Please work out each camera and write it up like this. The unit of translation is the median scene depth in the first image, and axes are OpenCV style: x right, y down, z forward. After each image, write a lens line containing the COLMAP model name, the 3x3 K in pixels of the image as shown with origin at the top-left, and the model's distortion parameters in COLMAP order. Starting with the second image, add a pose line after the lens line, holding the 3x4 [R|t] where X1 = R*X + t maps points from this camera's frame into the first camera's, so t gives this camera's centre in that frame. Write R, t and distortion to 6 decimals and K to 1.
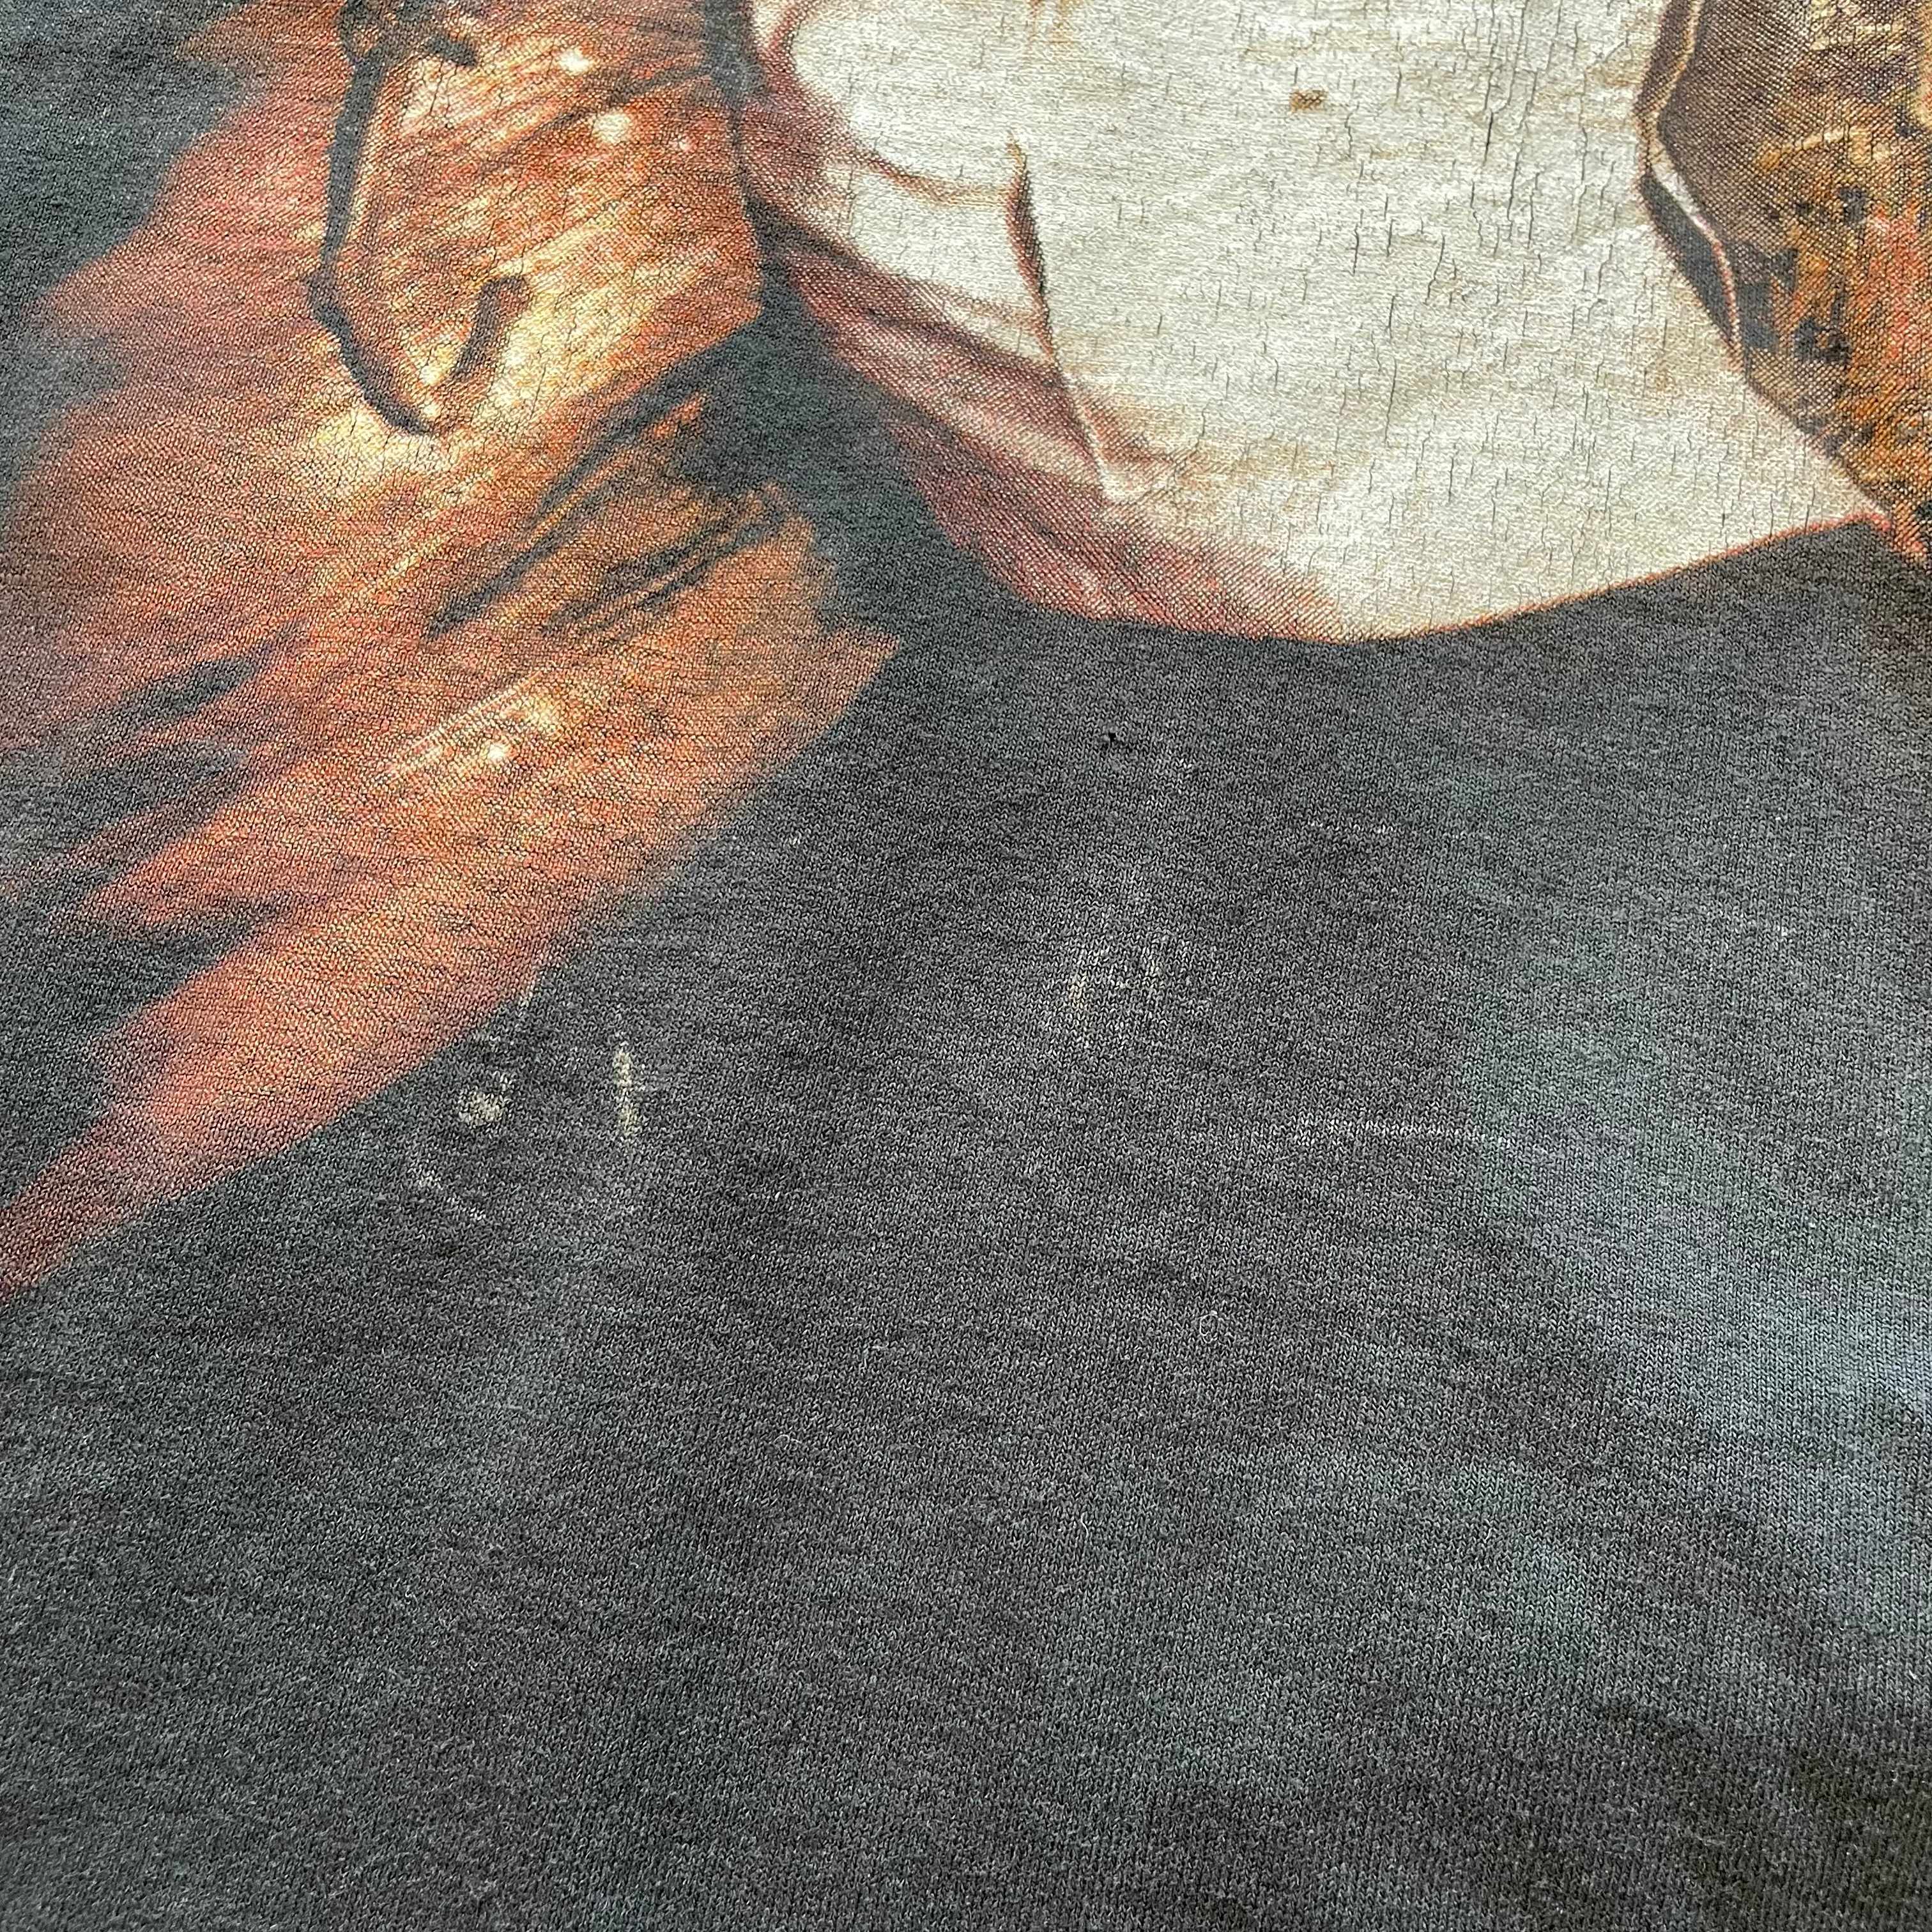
lens RADIAL K [[1964.6, 0, 981.8], [0, 1964.6, 954.6], [0, 0, 1]] dist [0.074485, -0.123316]
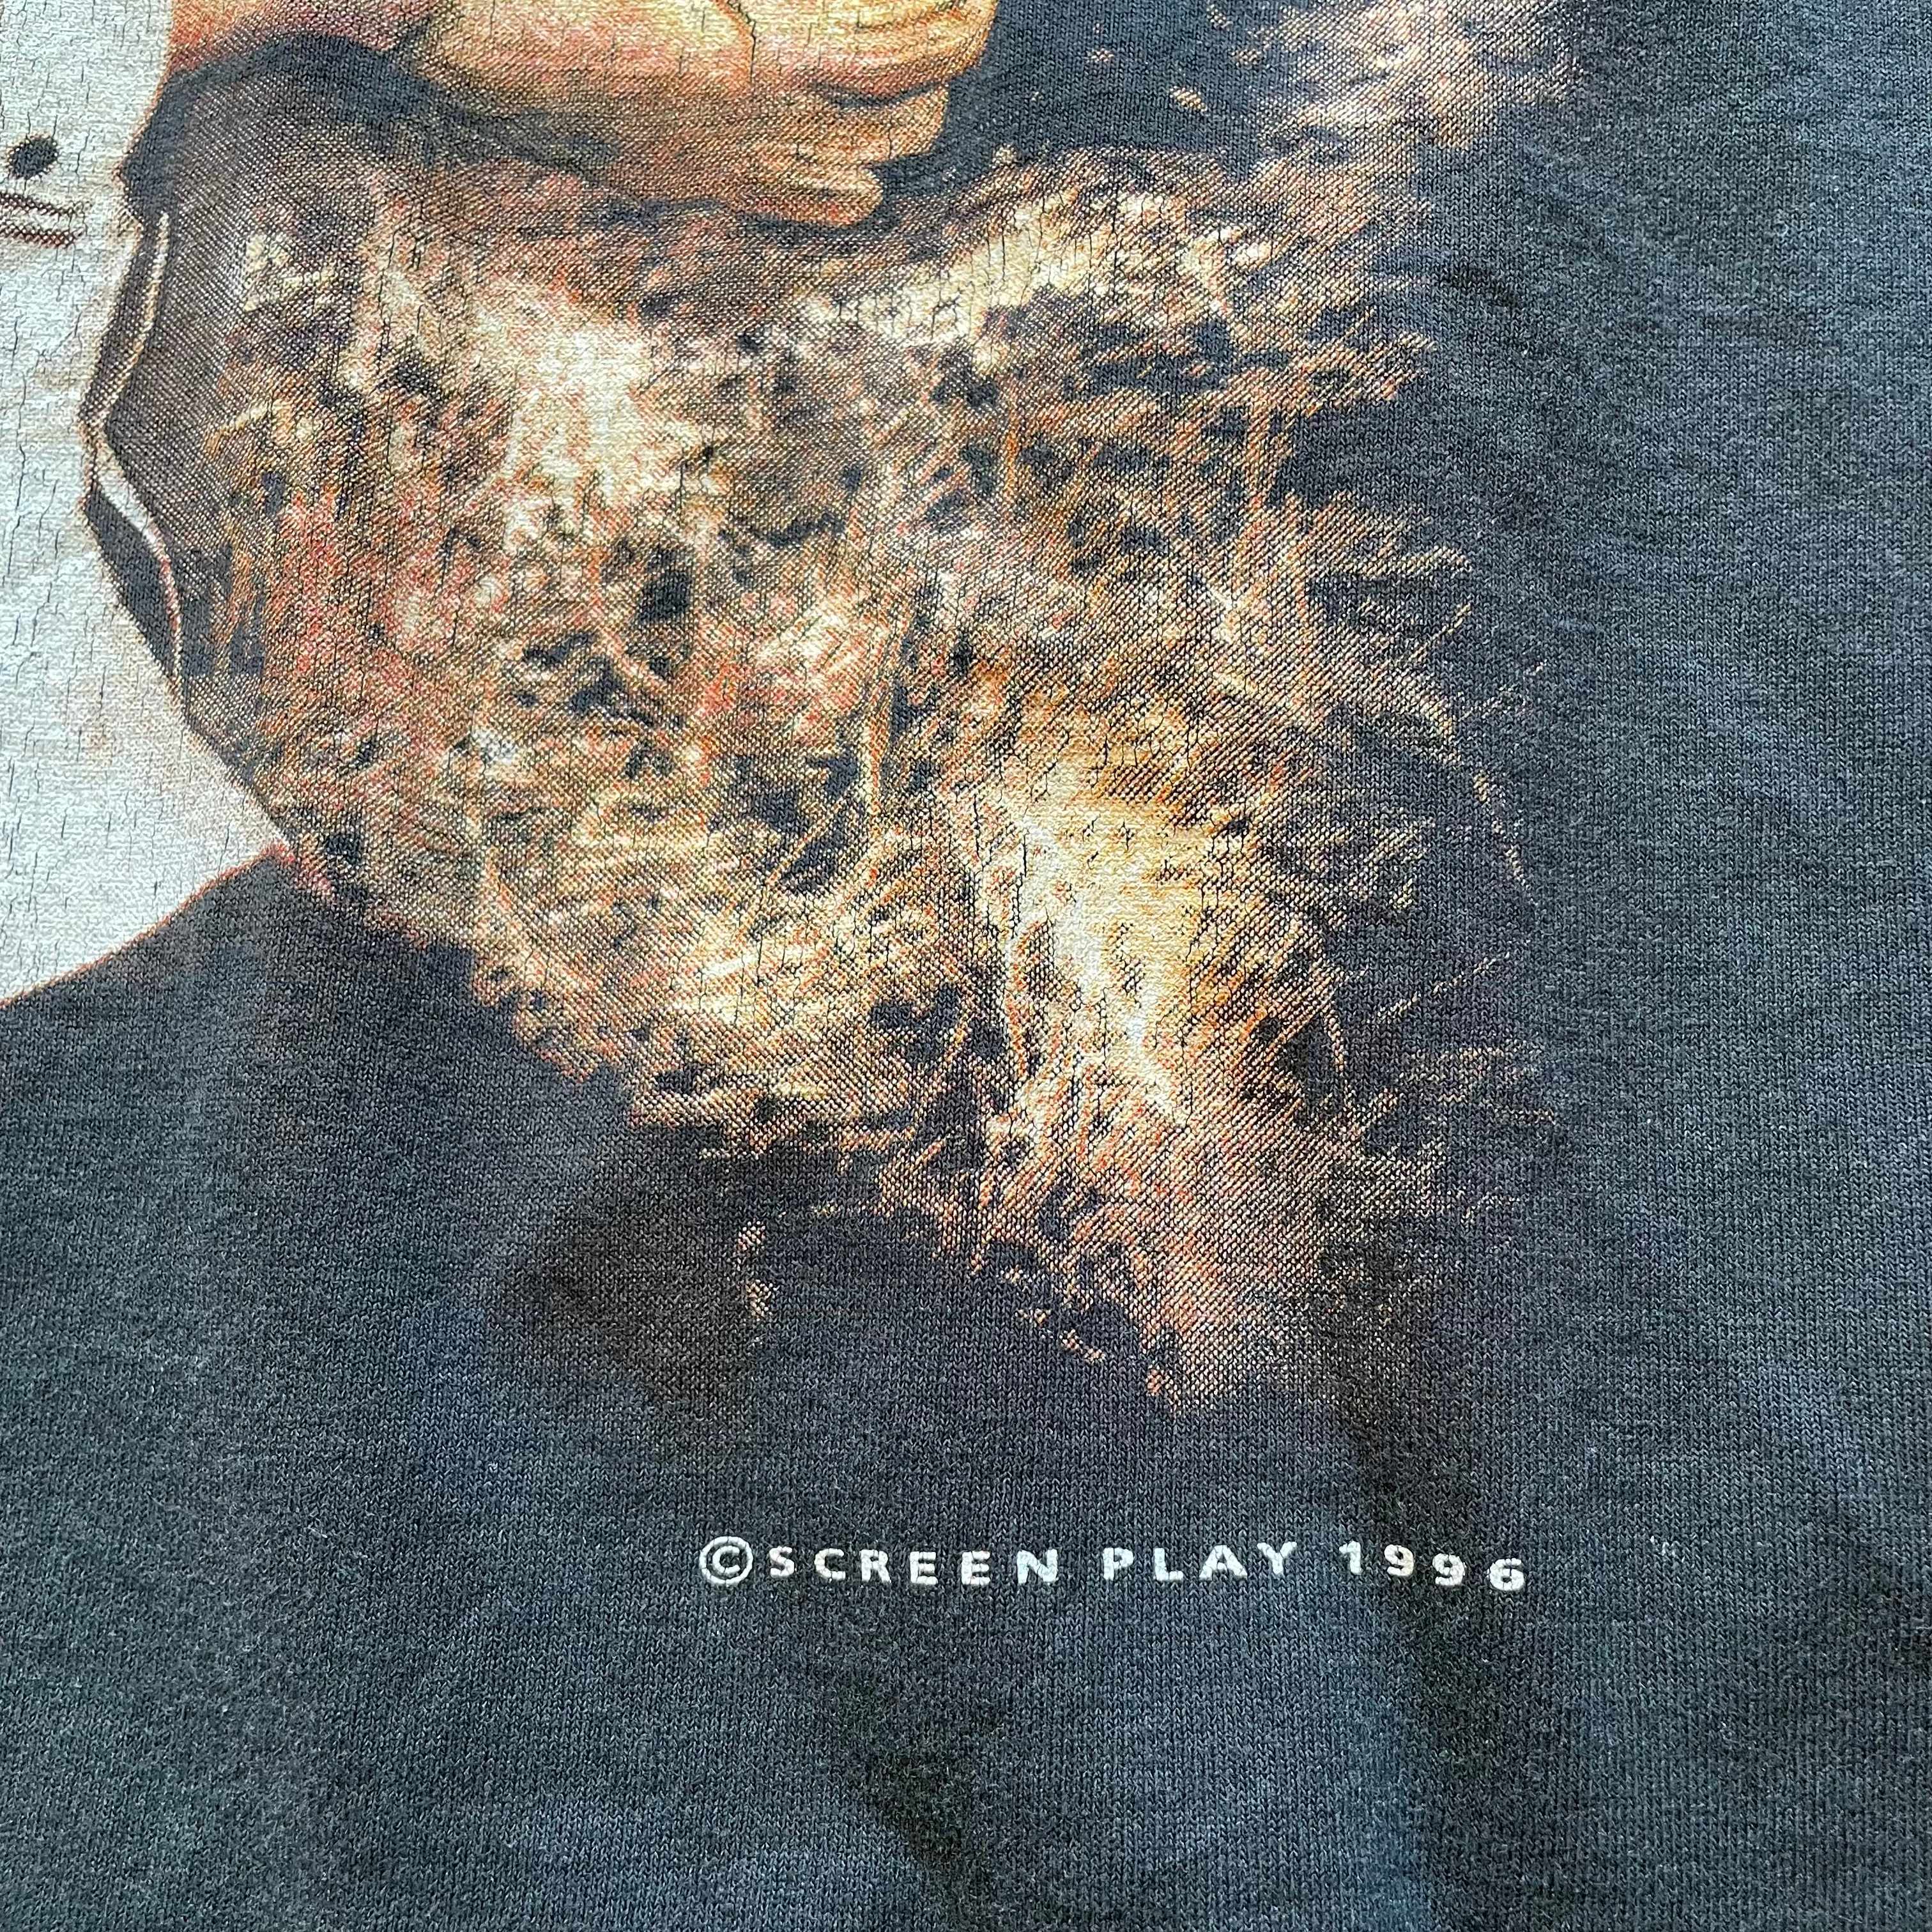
lens RADIAL K [[1964.6, 0, 981.8], [0, 1964.6, 954.6], [0, 0, 1]] dist [0.074485, -0.123316]
pose [[0.988037, -0.147033, -0.046511, 0.752052], [0.149710, 0.986874, 0.060548, -0.186320], [0.036998, -0.066787, 0.997081, 0.121282]]
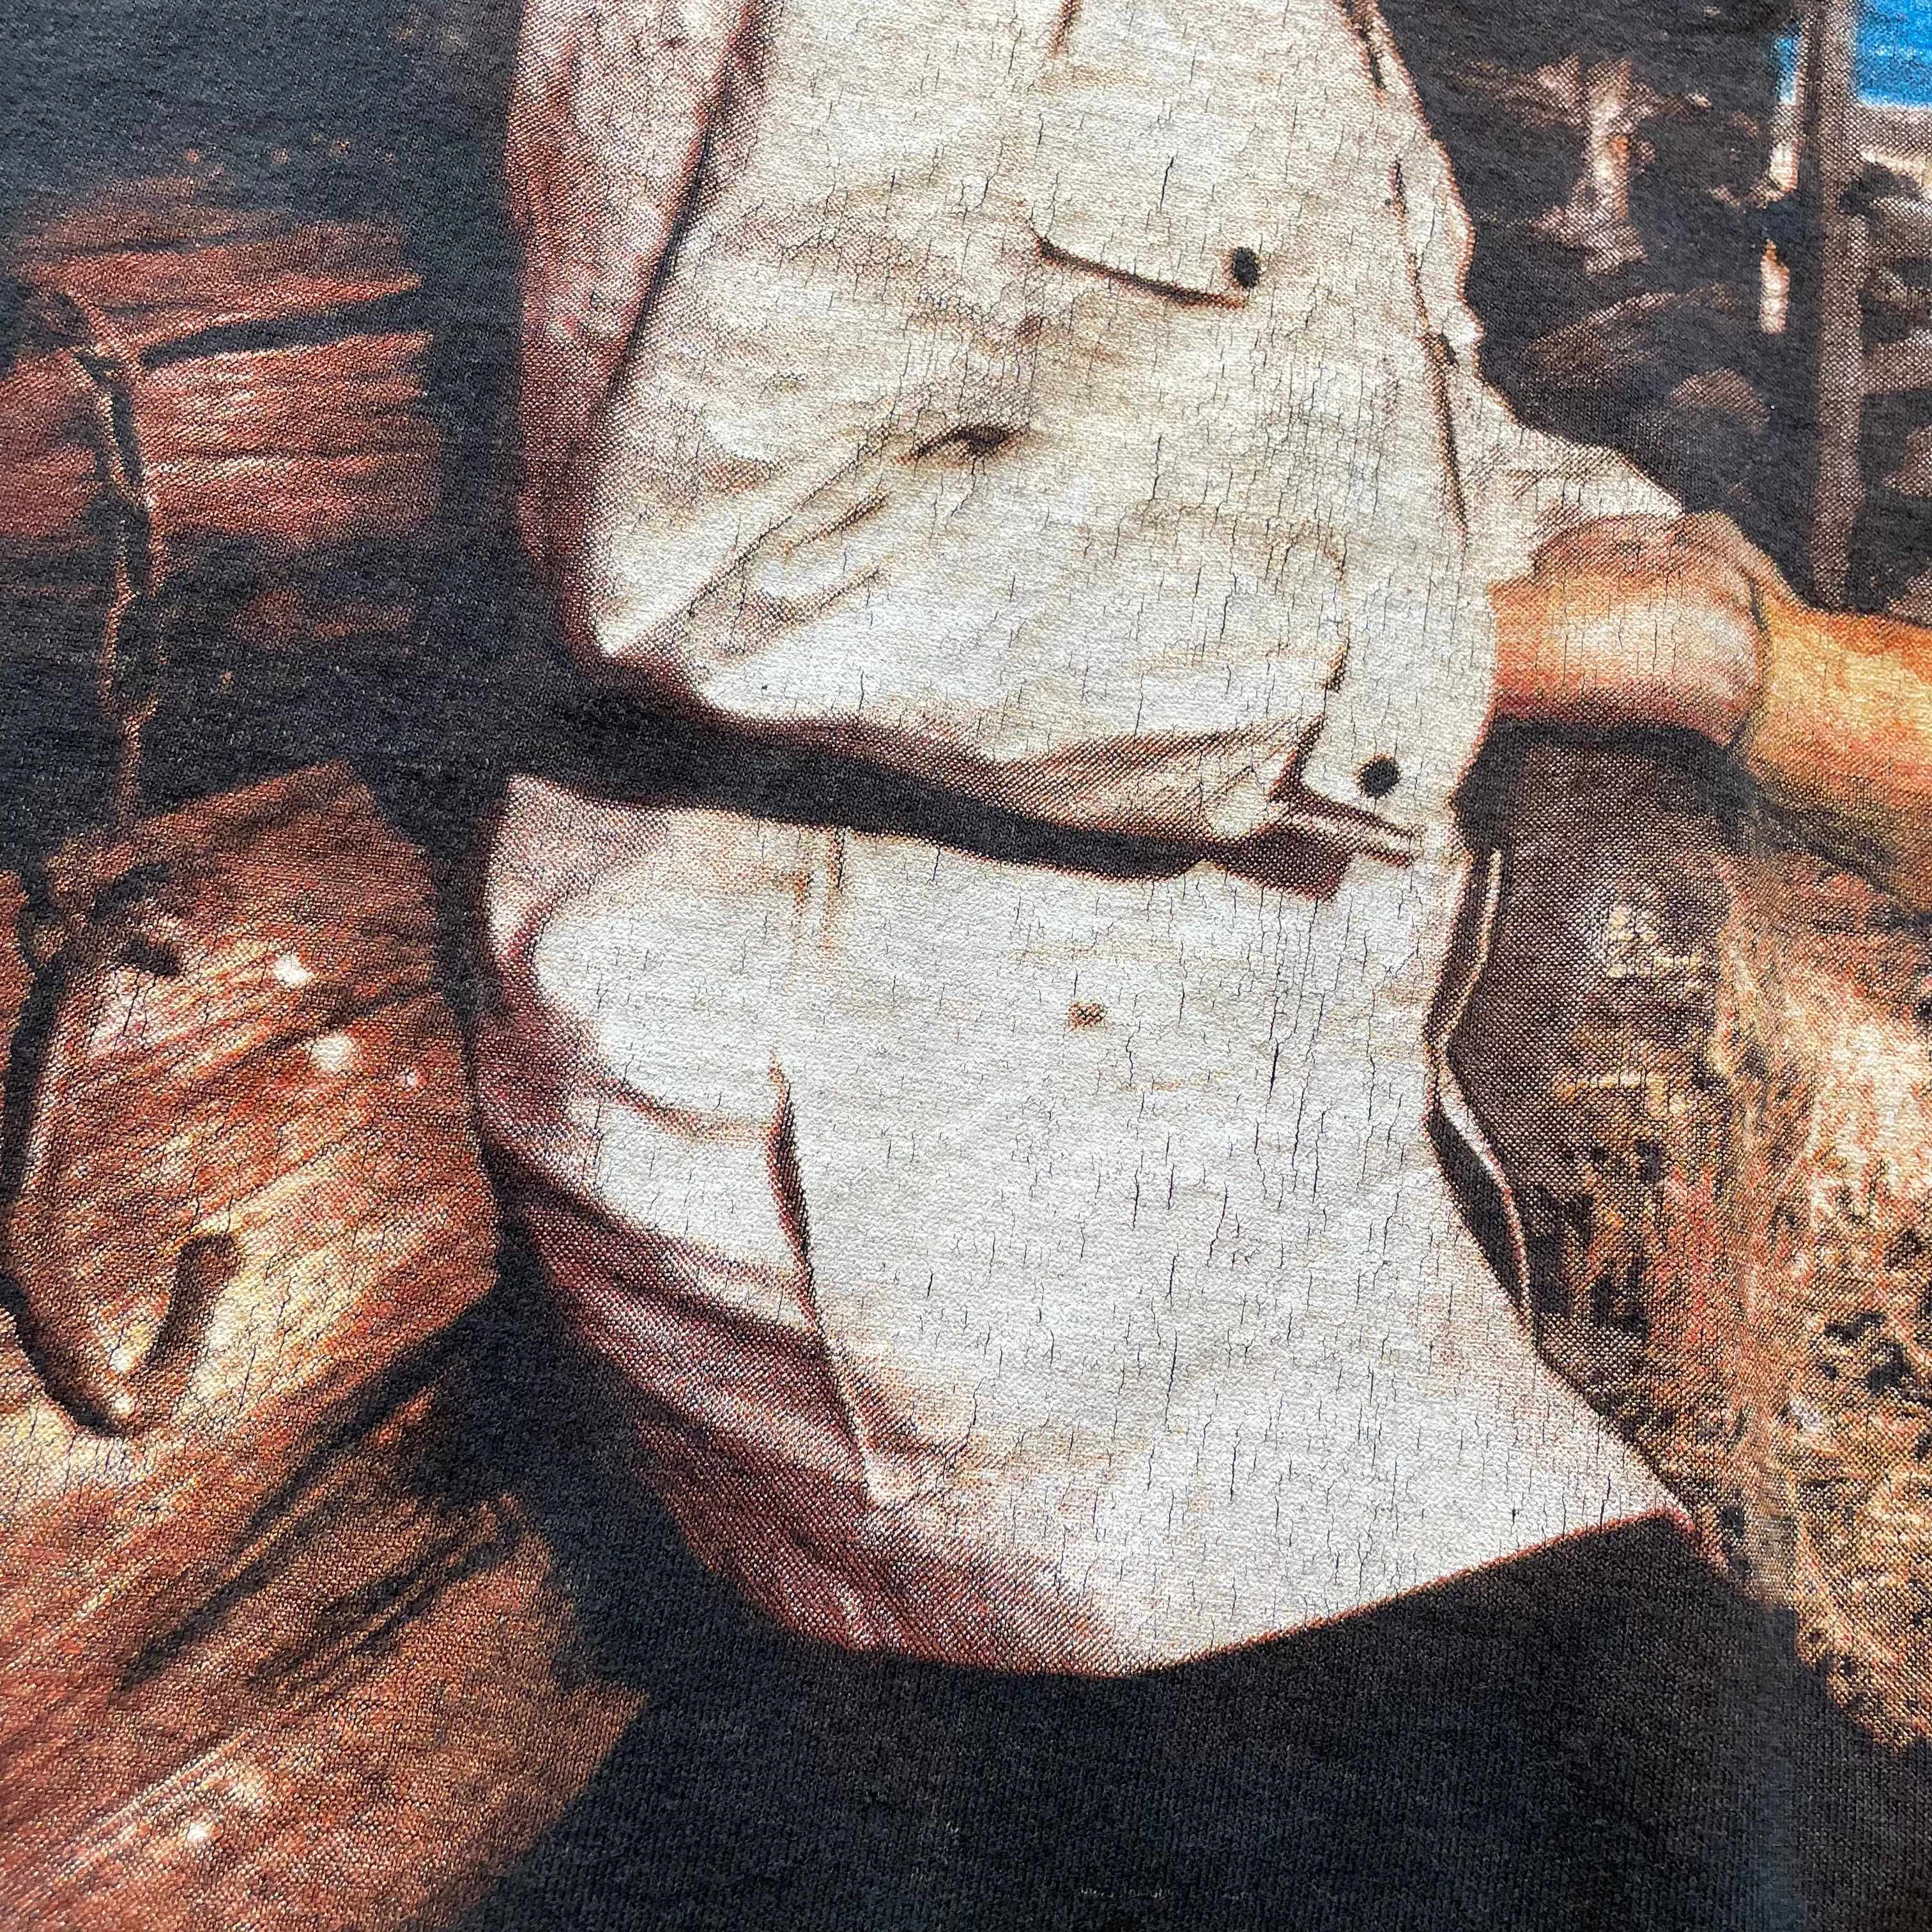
lens RADIAL K [[1964.6, 0, 981.8], [0, 1964.6, 954.6], [0, 0, 1]] dist [0.074485, -0.123316]
pose [[0.996067, 0.000335, 0.088604, 0.031487], [-0.004593, 0.998844, 0.047848, -0.522889], [-0.088486, -0.048067, 0.994917, 0.072236]]
